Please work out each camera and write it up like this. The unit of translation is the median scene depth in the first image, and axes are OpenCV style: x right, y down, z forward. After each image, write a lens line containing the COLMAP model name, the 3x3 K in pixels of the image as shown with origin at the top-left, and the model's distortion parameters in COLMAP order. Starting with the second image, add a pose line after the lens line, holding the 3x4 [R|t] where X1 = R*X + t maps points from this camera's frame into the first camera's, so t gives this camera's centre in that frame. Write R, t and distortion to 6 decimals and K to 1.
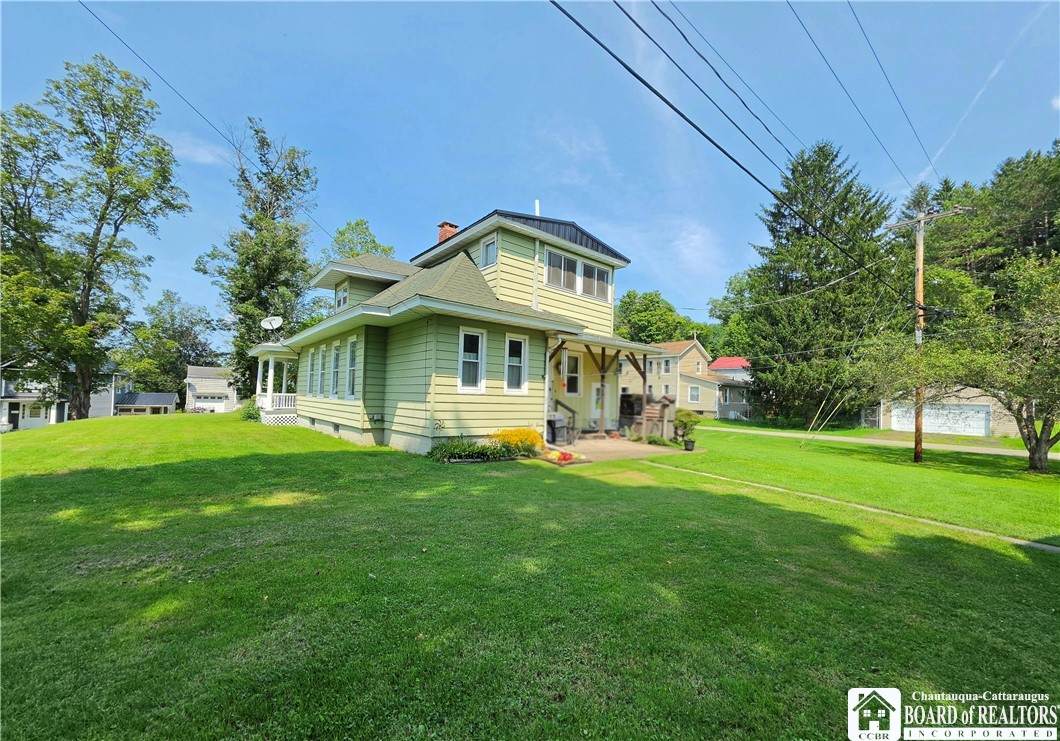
lens RADIAL K [[421.5, 0, 525.1], [0, 421.5, 376.0], [0, 0, 1]] dist [0.000707, 0.000156]
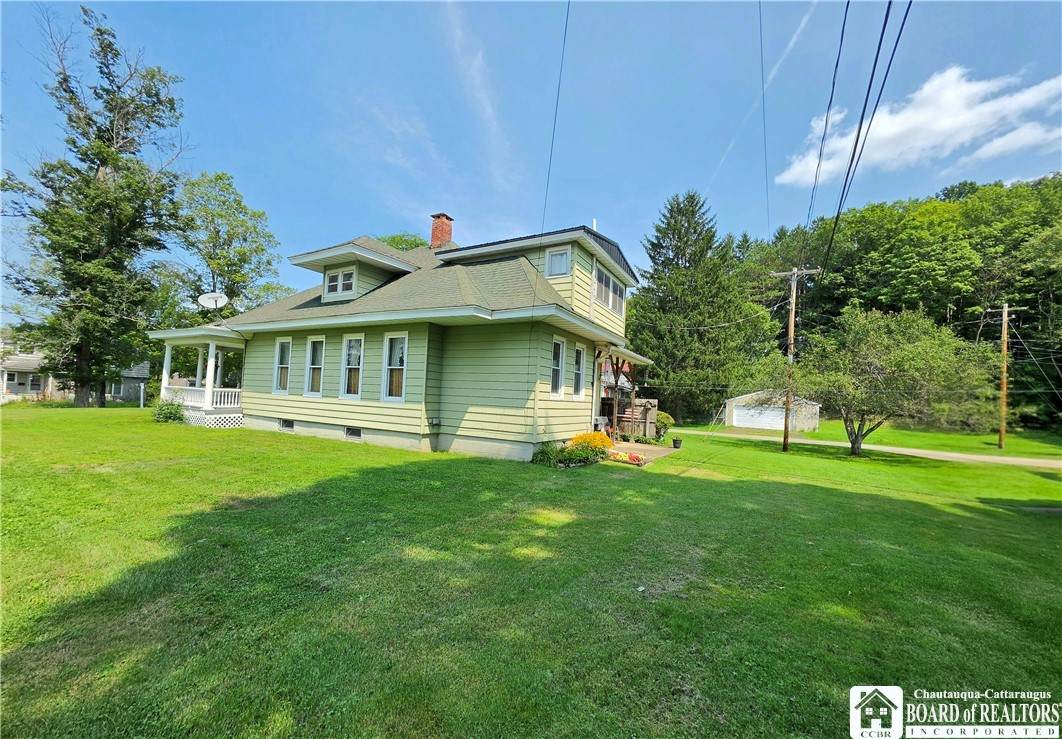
lens RADIAL K [[421.4, 0, 531.3], [0, 421.4, 375.9], [0, 0, 1]] dist [0.002409, 0.000941]
pose [[0.933524, 0.037193, 0.356580, -0.424913], [-0.040970, 0.999156, 0.003042, -0.013359], [-0.356166, -0.017449, 0.934260, 0.043143]]
